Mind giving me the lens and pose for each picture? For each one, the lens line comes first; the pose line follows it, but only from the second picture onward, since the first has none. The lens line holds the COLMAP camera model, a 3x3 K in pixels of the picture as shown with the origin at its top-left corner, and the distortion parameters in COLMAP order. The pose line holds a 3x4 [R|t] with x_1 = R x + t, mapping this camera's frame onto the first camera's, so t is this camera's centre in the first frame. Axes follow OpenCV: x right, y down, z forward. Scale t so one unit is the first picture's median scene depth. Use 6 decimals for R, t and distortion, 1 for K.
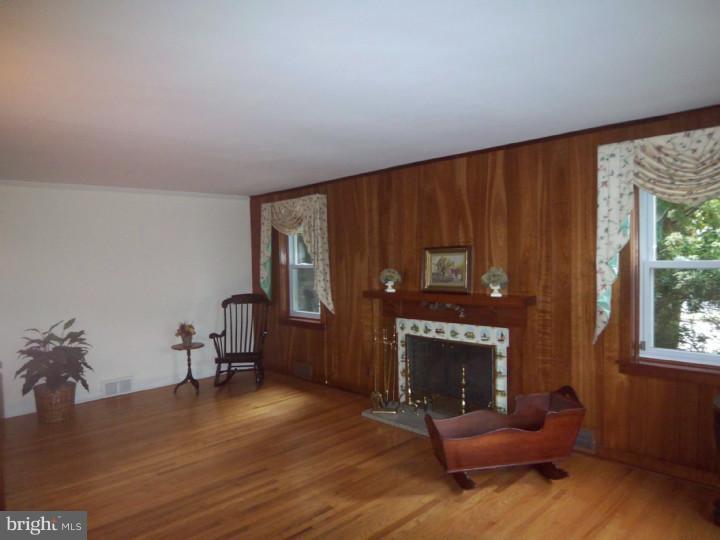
lens RADIAL K [[483.7, 0, 357.9], [0, 483.7, 270.6], [0, 0, 1]] dist [-0.014016, -0.010371]
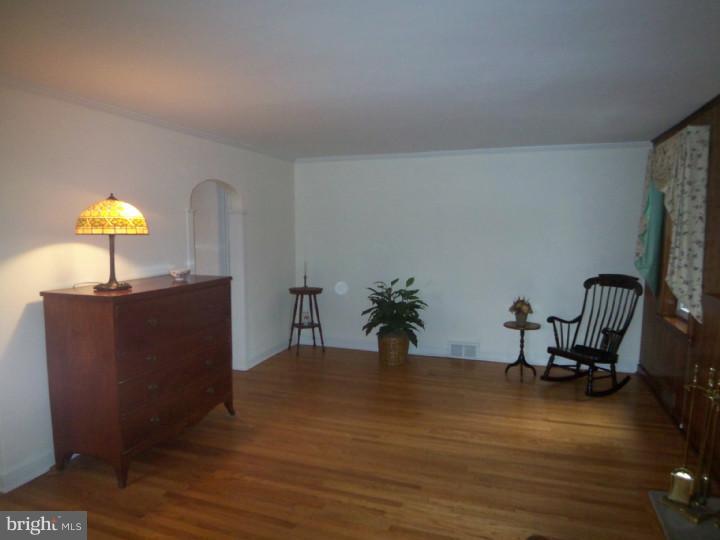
lens RADIAL K [[483.7, 0, 358.5], [0, 483.7, 271.6], [0, 0, 1]] dist [-0.014016, -0.010371]
pose [[0.454818, 0.112010, -0.883512, 0.341194], [-0.039327, 0.993617, 0.105725, -0.026666], [0.889716, -0.013340, 0.456320, 0.415754]]
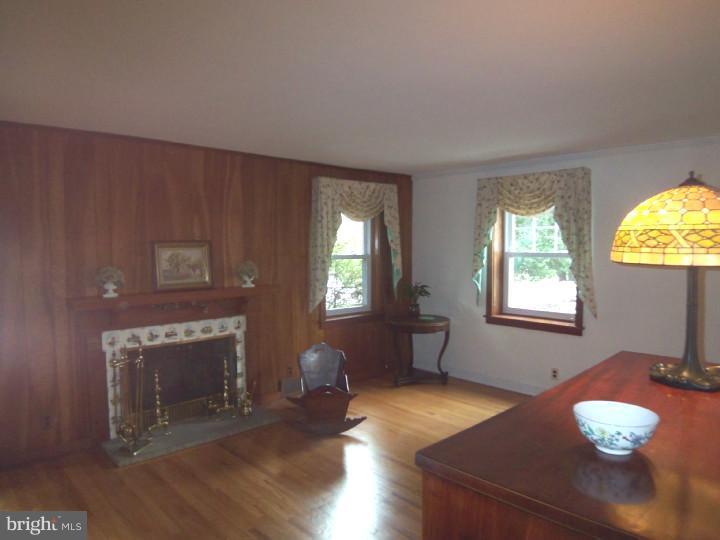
lens RADIAL K [[483.7, 0, 361.9], [0, 483.7, 268.6], [0, 0, 1]] dist [-0.014016, -0.010371]
pose [[0.021864, -0.025322, 0.999440, -0.716857], [0.030776, 0.999222, 0.024643, -0.007911], [-0.999287, 0.030220, 0.022627, 0.618504]]
